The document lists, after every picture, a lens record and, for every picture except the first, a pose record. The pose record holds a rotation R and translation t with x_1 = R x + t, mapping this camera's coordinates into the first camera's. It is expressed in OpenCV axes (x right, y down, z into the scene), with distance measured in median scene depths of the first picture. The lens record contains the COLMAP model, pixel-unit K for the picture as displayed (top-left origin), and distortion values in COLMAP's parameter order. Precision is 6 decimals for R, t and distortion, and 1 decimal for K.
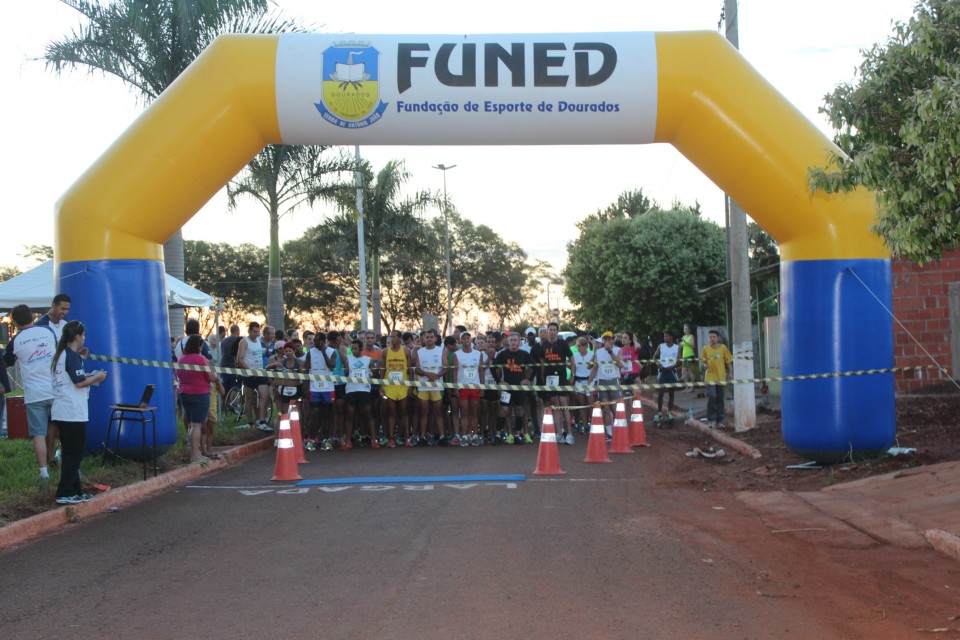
lens RADIAL K [[1563.8, 0, 480.0], [0, 1563.8, 320.0], [0, 0, 1]] dist [-0.015454, 0.119126]
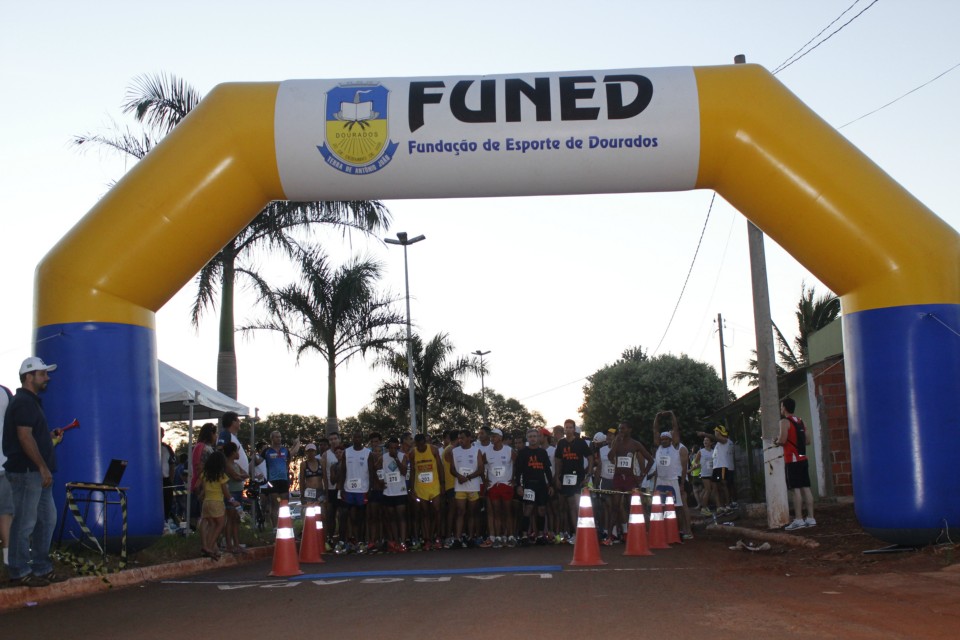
lens RADIAL K [[1111.1, 0, 489.7], [0, 1111.1, 320.0], [0, 0, 1]] dist [-0.065666, -0.000182]
pose [[0.999723, -0.015801, -0.017469, 0.002388], [0.013019, 0.988710, -0.149275, 0.046096], [0.019631, 0.149006, 0.988641, 0.314086]]
